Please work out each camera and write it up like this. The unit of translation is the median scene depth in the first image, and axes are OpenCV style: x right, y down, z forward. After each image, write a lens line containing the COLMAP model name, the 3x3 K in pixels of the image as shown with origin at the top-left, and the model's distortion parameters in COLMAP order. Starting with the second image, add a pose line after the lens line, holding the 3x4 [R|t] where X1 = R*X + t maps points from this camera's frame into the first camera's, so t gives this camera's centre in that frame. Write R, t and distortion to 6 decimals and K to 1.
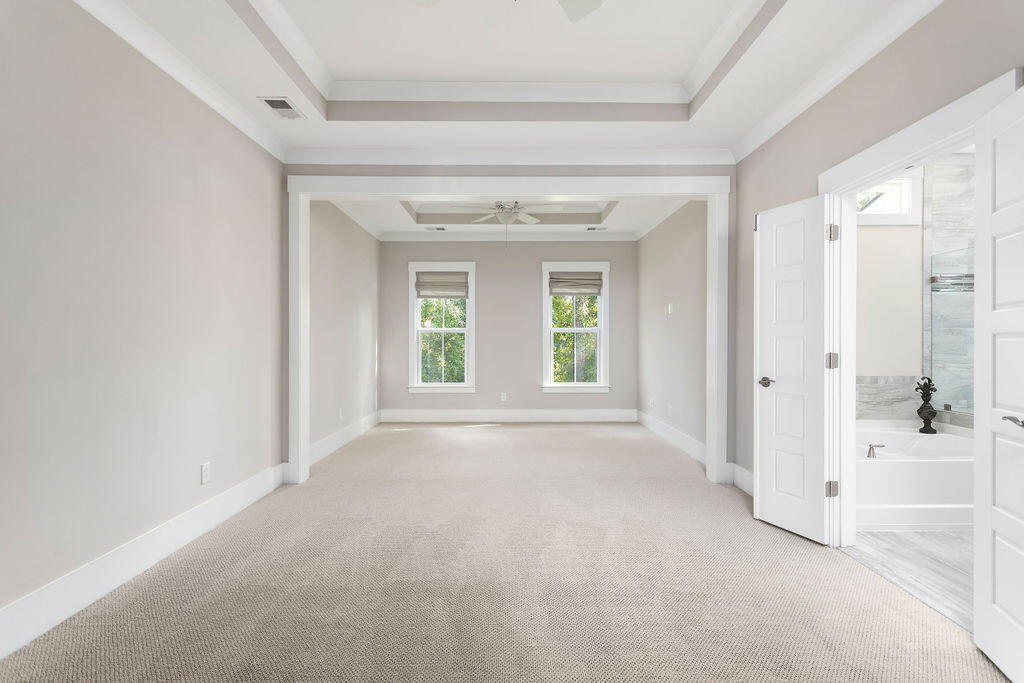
lens RADIAL K [[492.1, 0, 516.9], [0, 492.1, 344.4], [0, 0, 1]] dist [0.003686, 0.000608]
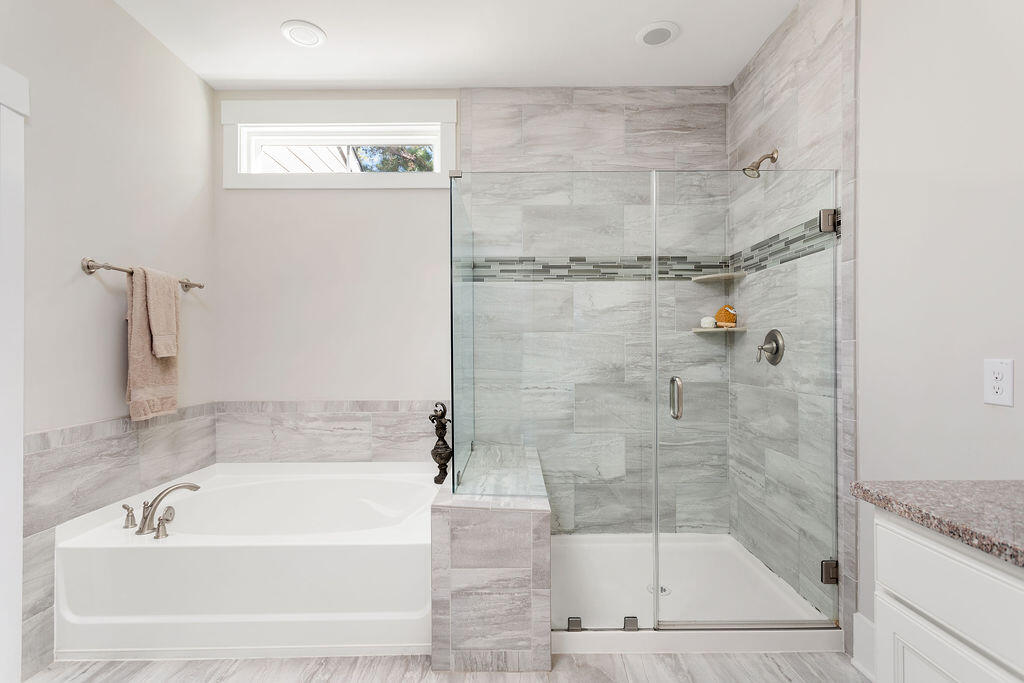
lens RADIAL K [[492.1, 0, 513.3], [0, 492.1, 343.6], [0, 0, 1]] dist [0.003686, 0.000608]
pose [[0.999994, -0.002704, -0.002209, 0.902217], [0.002685, 0.999960, -0.008495, -0.011316], [0.002232, 0.008489, 0.999961, 0.291763]]
